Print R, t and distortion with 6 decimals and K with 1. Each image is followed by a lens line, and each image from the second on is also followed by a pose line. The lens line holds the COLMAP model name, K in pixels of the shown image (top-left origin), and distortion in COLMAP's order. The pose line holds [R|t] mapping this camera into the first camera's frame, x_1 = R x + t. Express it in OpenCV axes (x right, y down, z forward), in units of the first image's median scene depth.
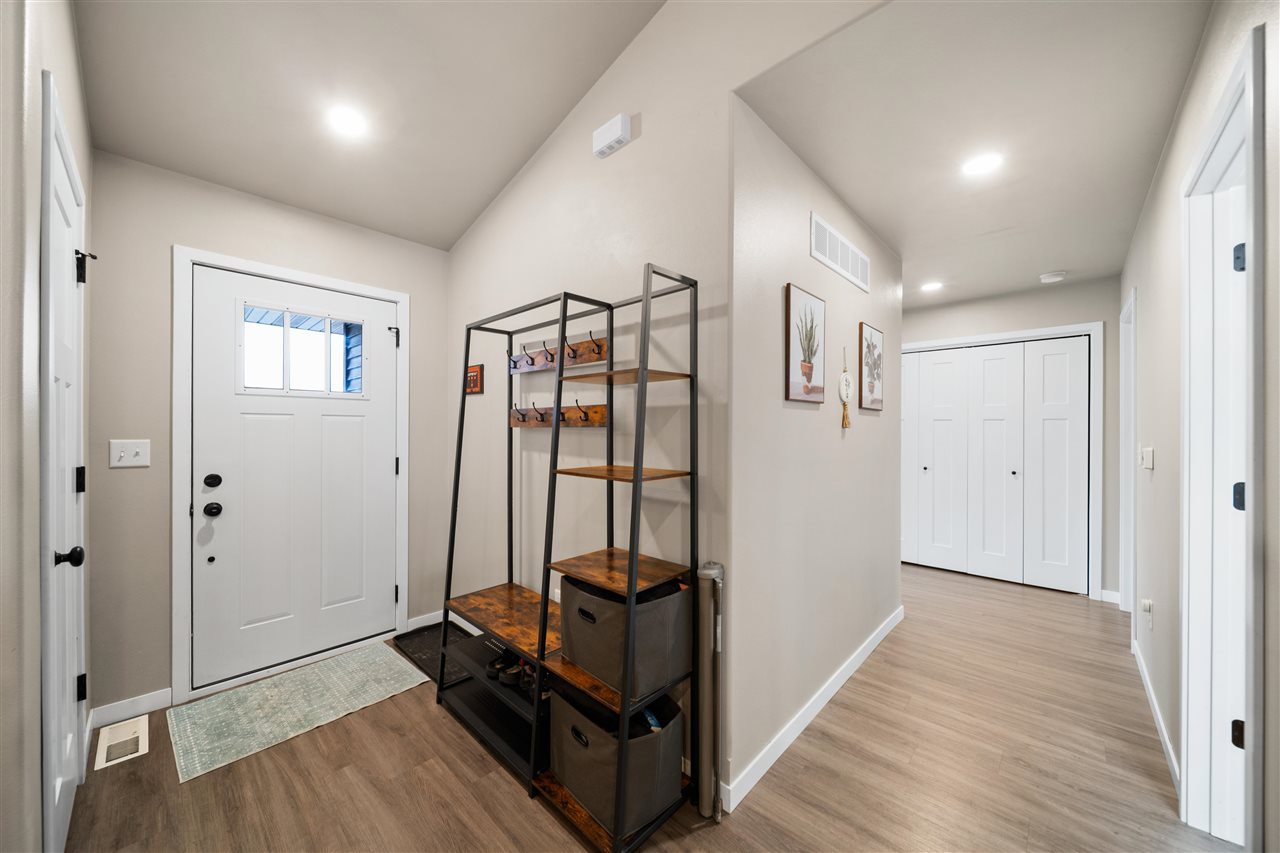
lens RADIAL K [[457.2, 0, 632.1], [0, 457.2, 425.5], [0, 0, 1]] dist [-0.002085, -0.000197]
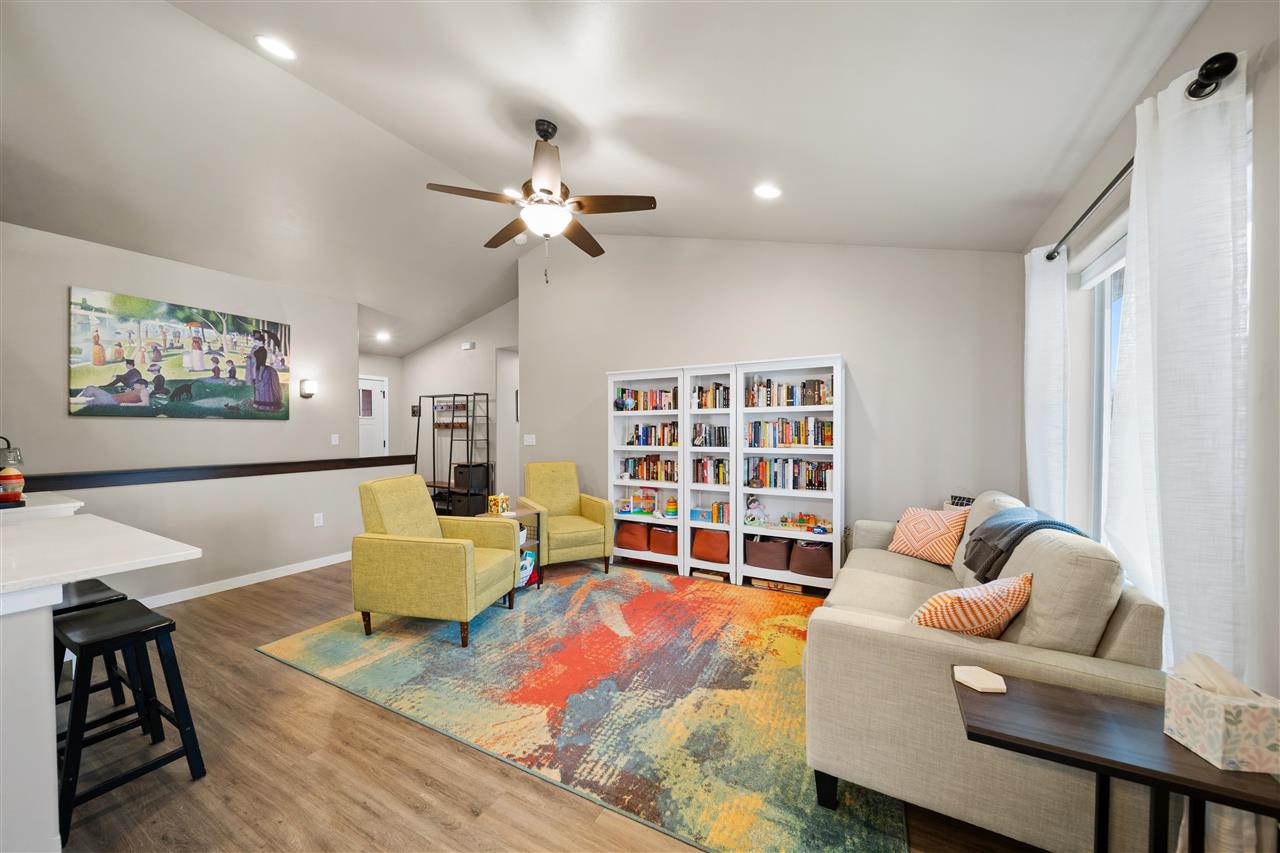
lens RADIAL K [[457.2, 0, 632.1], [0, 457.2, 425.5], [0, 0, 1]] dist [-0.002085, -0.000197]
pose [[0.971307, -0.014627, 0.237381, 0.358010], [0.013117, 0.999882, 0.007936, -0.032966], [-0.237469, -0.004595, 0.971384, -2.816650]]
